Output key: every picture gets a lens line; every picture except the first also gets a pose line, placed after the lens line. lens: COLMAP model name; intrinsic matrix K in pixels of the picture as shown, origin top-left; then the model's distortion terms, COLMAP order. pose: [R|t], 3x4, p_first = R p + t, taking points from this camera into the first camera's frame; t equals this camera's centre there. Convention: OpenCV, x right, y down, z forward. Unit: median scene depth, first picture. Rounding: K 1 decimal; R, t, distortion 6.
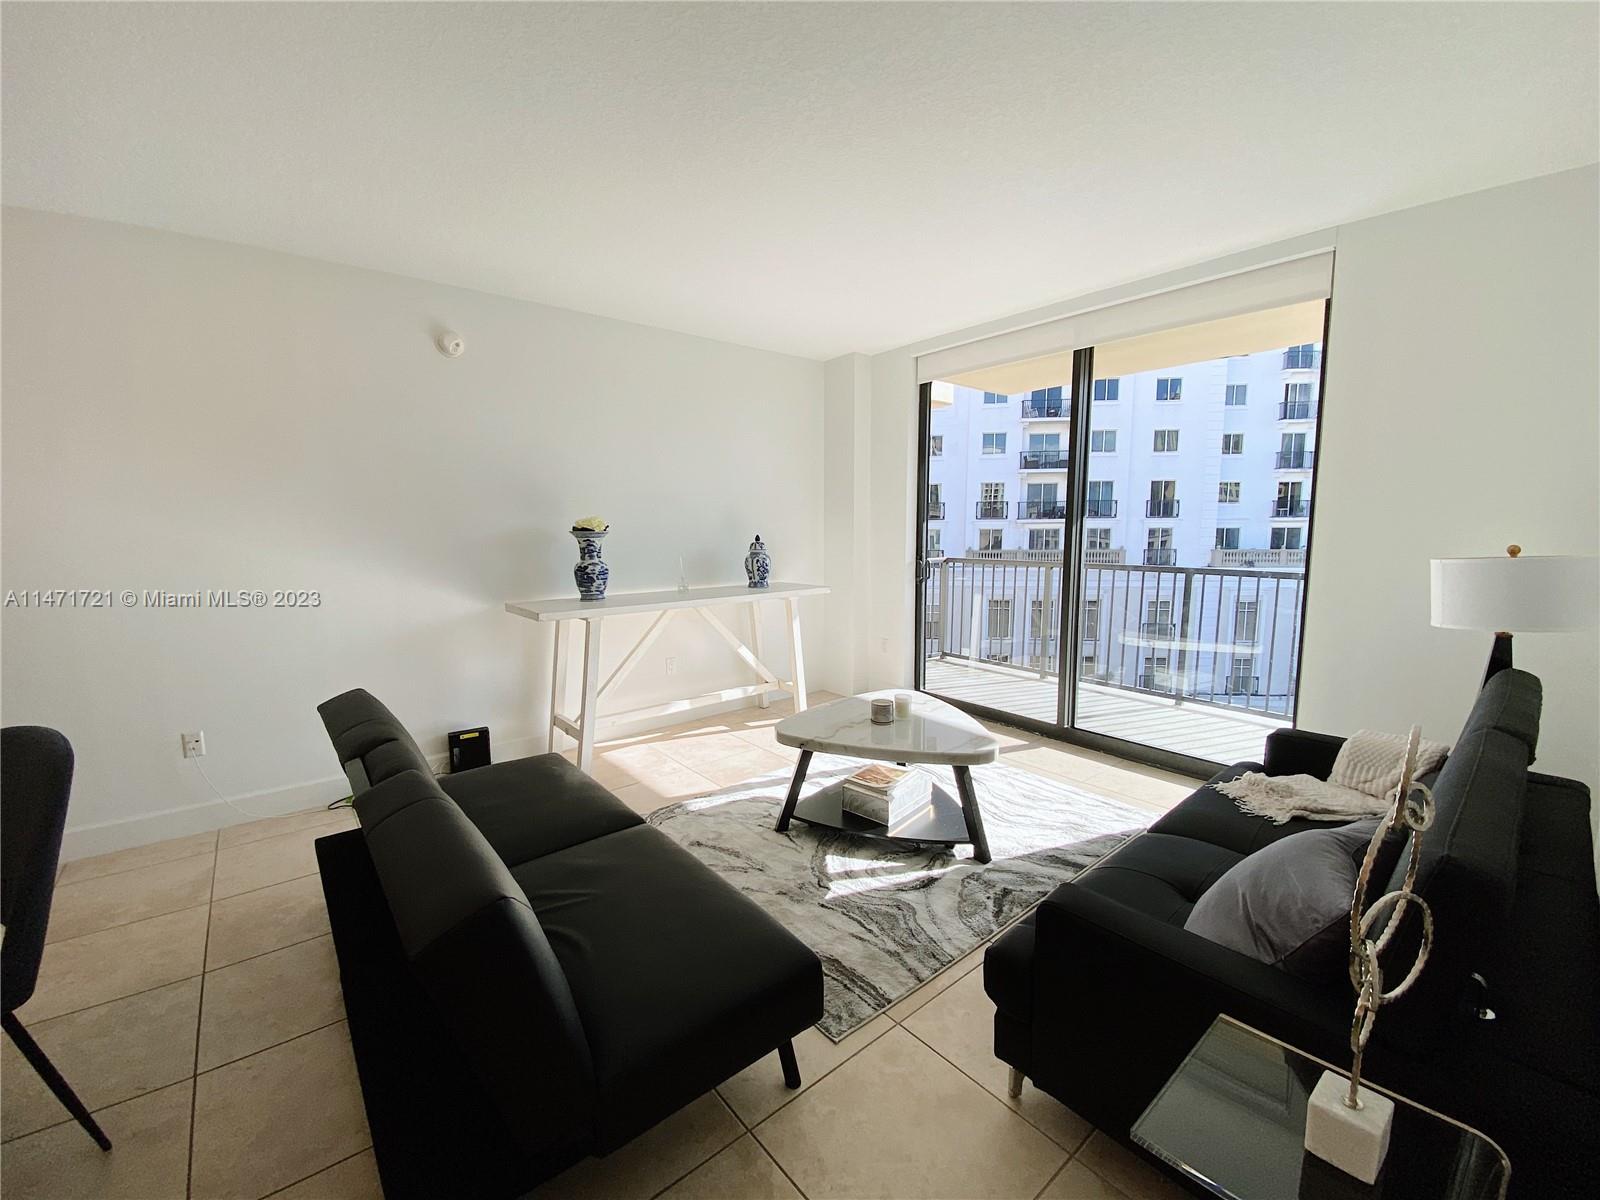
lens RADIAL K [[653.7, 0, 811.6], [0, 653.7, 603.0], [0, 0, 1]] dist [0.019273, 0.000007]
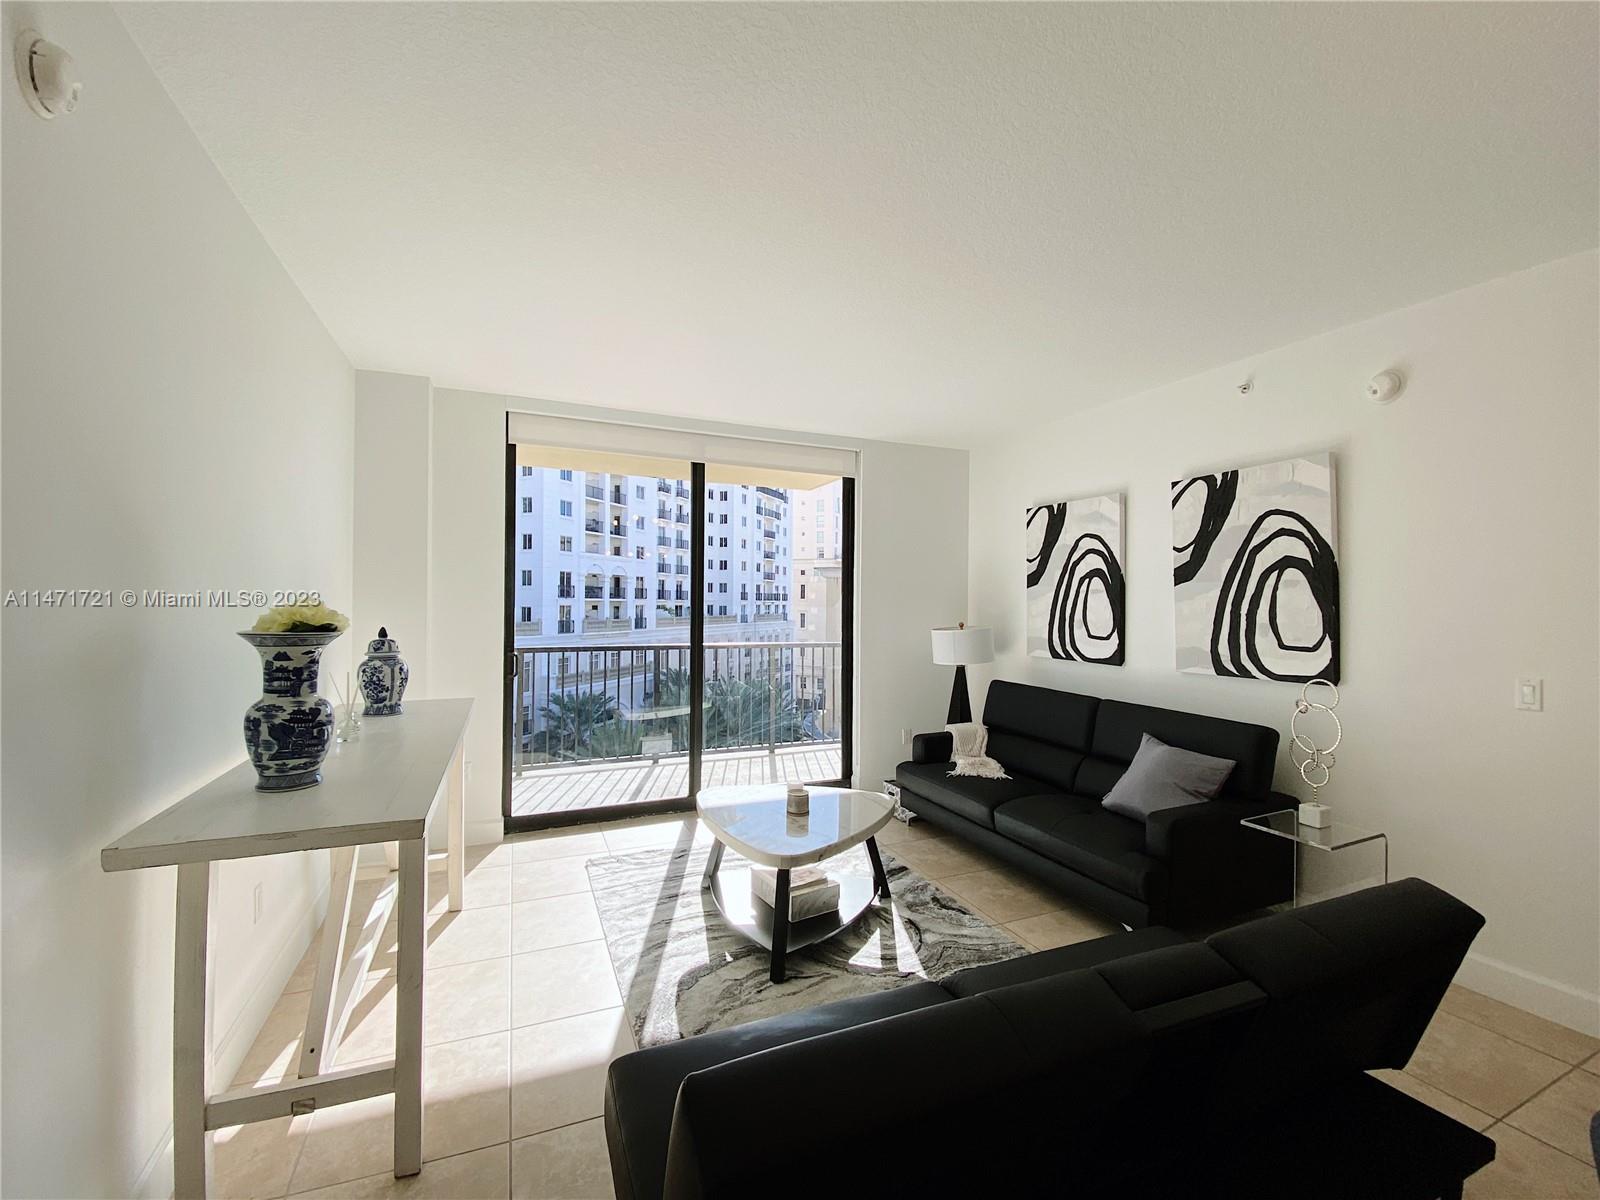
lens RADIAL K [[653.7, 0, 811.6], [0, 653.7, 603.0], [0, 0, 1]] dist [0.019273, 0.000007]
pose [[0.283963, 0.010386, 0.958779, -0.640247], [0.093978, 0.994825, -0.038610, -0.074954], [-0.954219, 0.101068, 0.281518, 0.502880]]
